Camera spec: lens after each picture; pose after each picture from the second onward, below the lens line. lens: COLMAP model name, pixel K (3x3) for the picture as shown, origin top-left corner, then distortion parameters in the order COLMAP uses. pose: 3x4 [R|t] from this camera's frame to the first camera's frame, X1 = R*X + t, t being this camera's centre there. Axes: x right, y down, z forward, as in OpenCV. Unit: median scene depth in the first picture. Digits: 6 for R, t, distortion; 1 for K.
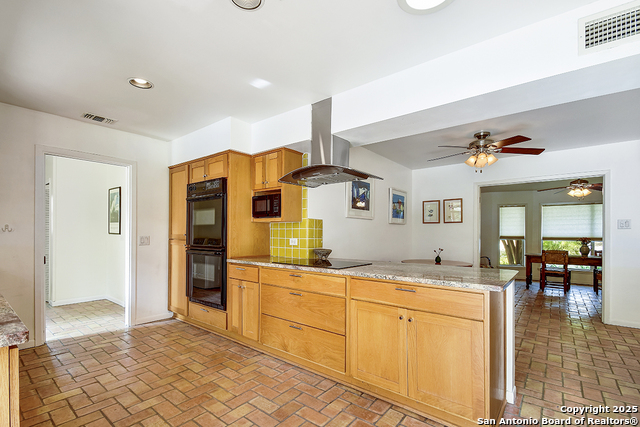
lens RADIAL K [[293.6, 0, 305.2], [0, 293.6, 233.1], [0, 0, 1]] dist [0.000046, -0.000020]
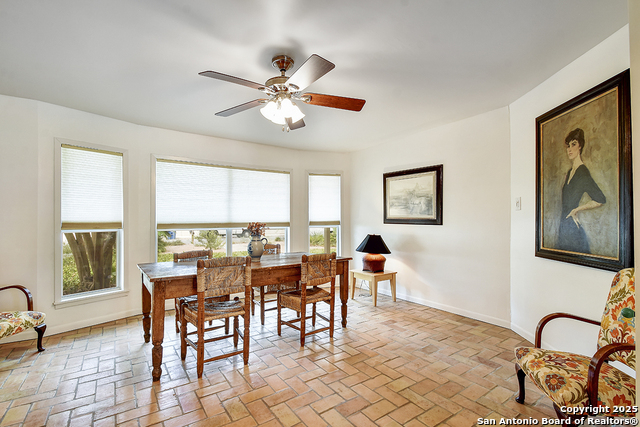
lens RADIAL K [[293.6, 0, 320.3], [0, 293.6, 215.3], [0, 0, 1]] dist [0.000046, -0.000020]
pose [[0.245896, 0.008756, 0.969257, 0.571463], [0.002389, 0.999951, -0.009639, 0.008512], [-0.969293, 0.004686, 0.245863, 0.882083]]
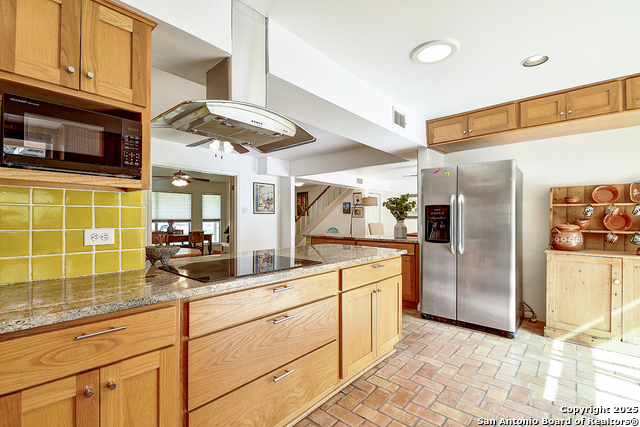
lens RADIAL K [[293.6, 0, 317.2], [0, 293.6, 216.0], [0, 0, 1]] dist [0.000046, -0.000020]
pose [[0.027372, 0.001400, 0.999624, -0.279339], [-0.005289, 0.999985, -0.001256, -0.001403], [-0.999611, -0.005253, 0.027379, 0.405594]]
